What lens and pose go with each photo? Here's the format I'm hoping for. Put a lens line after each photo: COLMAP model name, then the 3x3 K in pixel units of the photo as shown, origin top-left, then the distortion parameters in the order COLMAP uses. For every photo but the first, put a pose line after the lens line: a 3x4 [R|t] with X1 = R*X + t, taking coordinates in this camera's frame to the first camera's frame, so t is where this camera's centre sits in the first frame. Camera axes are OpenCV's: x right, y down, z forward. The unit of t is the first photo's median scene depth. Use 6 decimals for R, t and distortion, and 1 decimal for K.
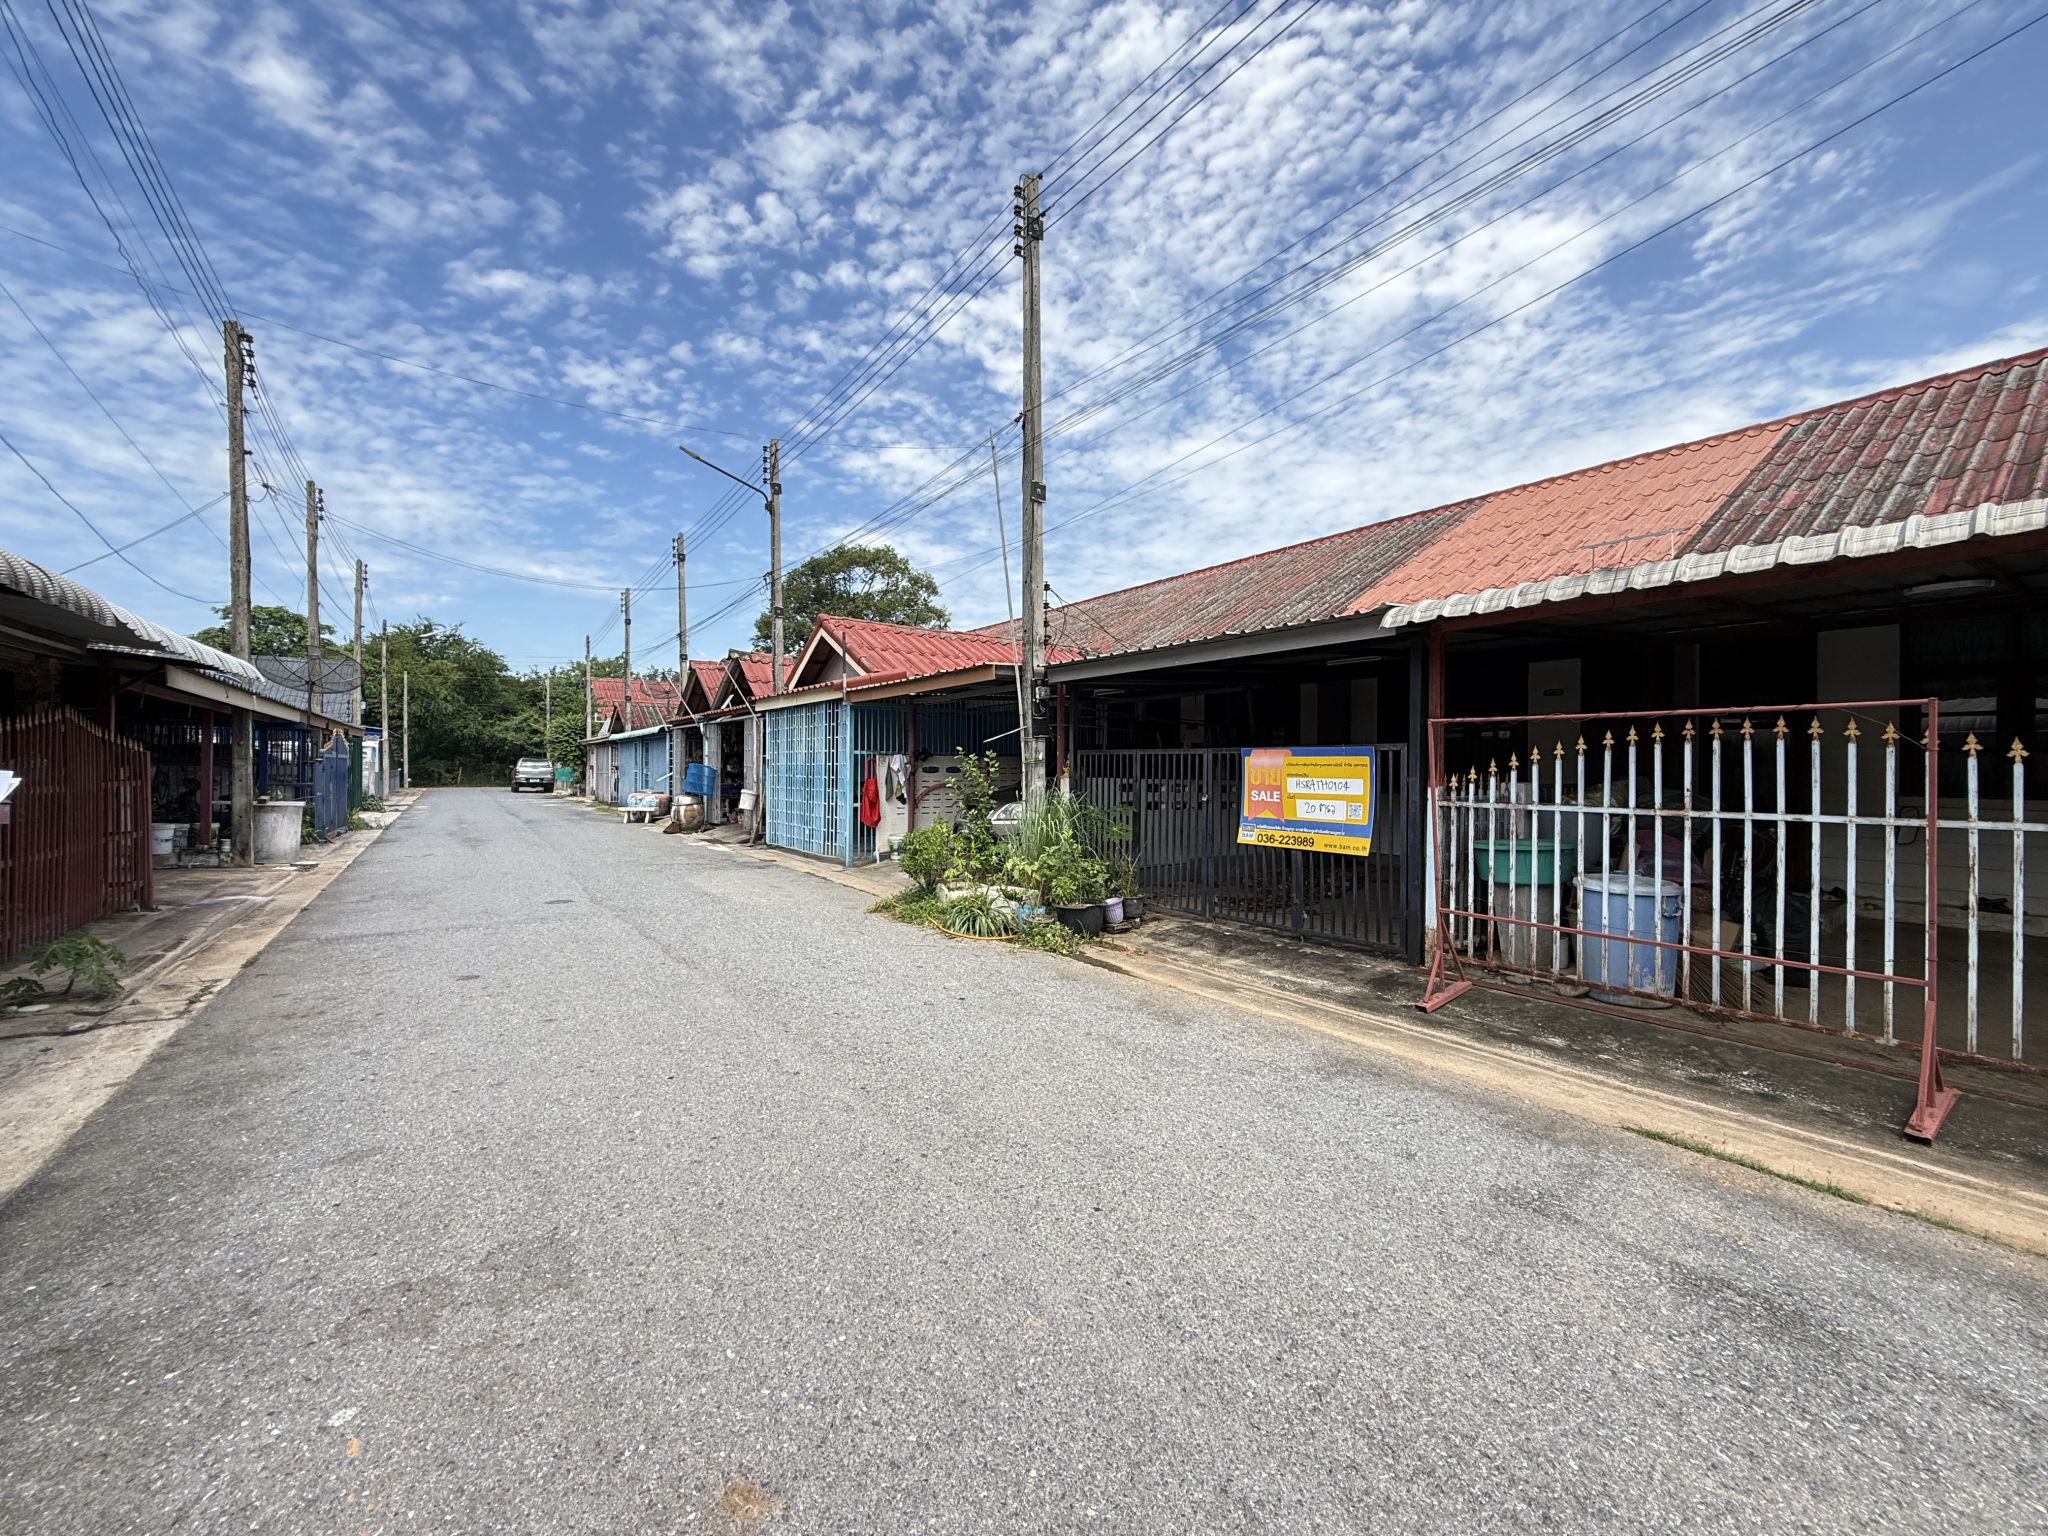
lens RADIAL K [[811.7, 0, 1025.7], [0, 811.7, 773.2], [0, 0, 1]] dist [-0.001161, 0.000434]
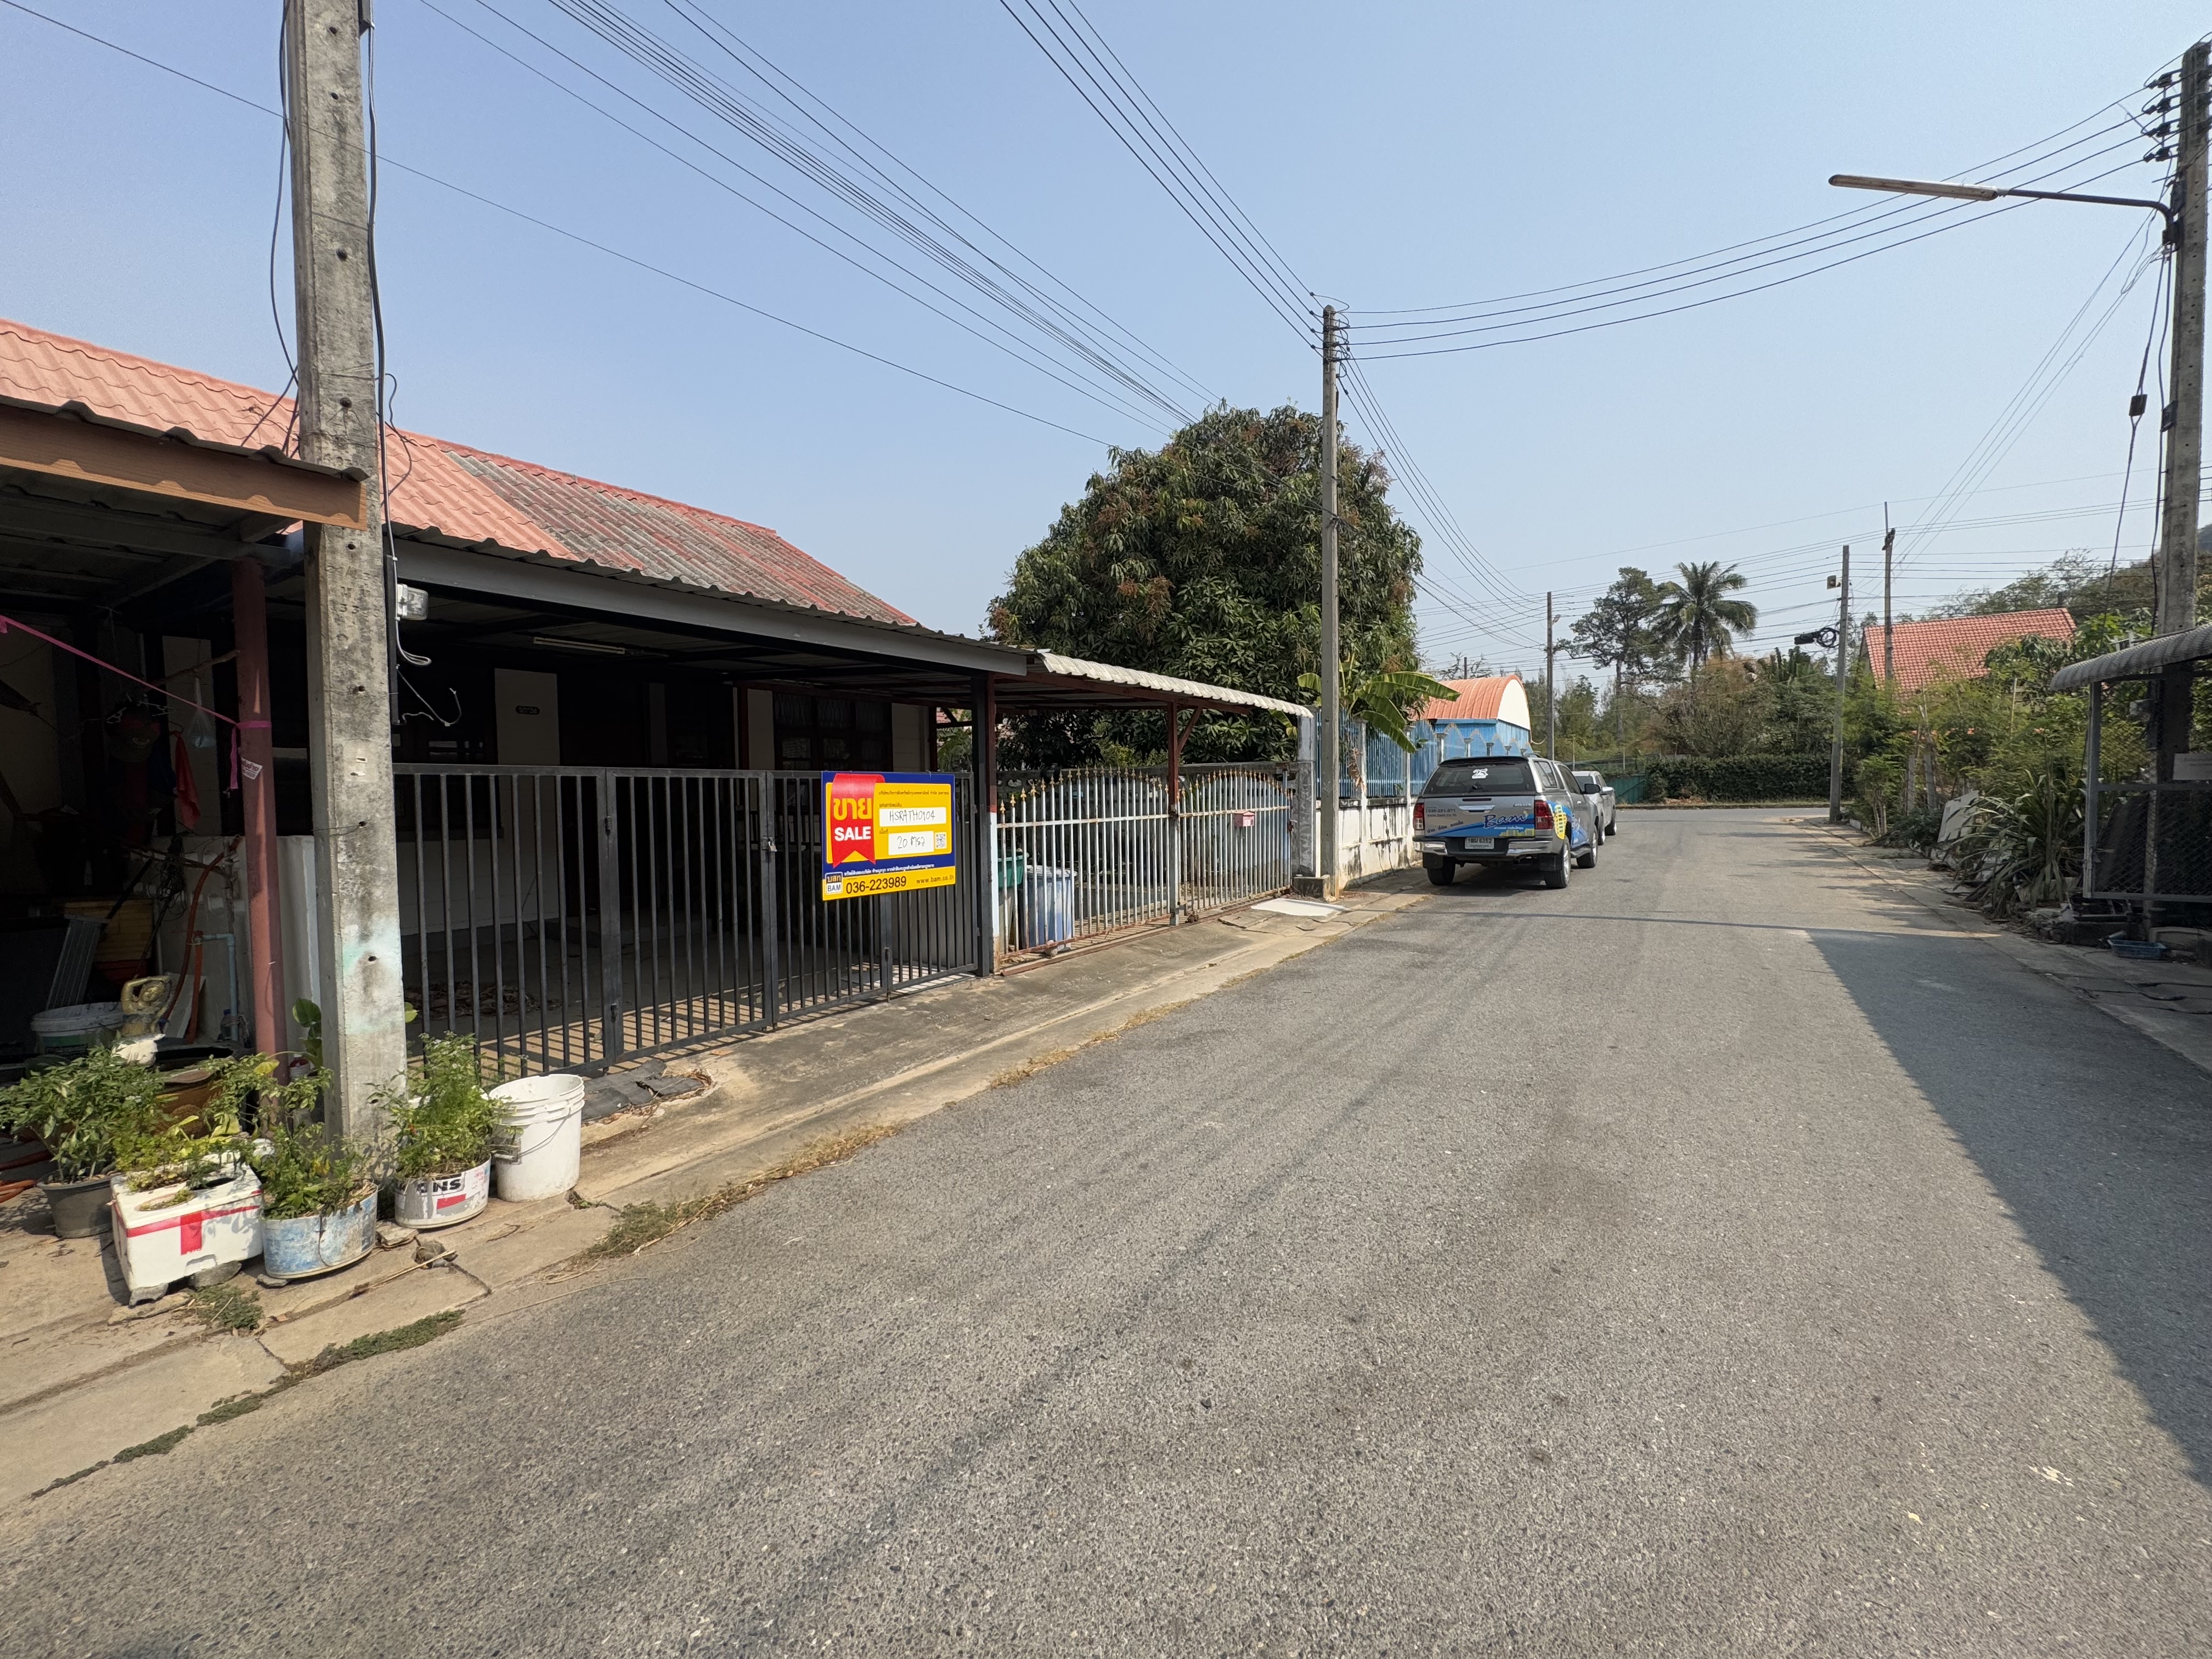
lens RADIAL K [[874.6, 0, 1116.9], [0, 874.6, 823.5], [0, 0, 1]] dist [-0.002790, 0.000424]
pose [[-0.366076, -0.032592, 0.930014, -0.592715], [0.019125, 0.998912, 0.042535, -0.013421], [-0.930388, 0.033358, -0.365055, 1.091581]]
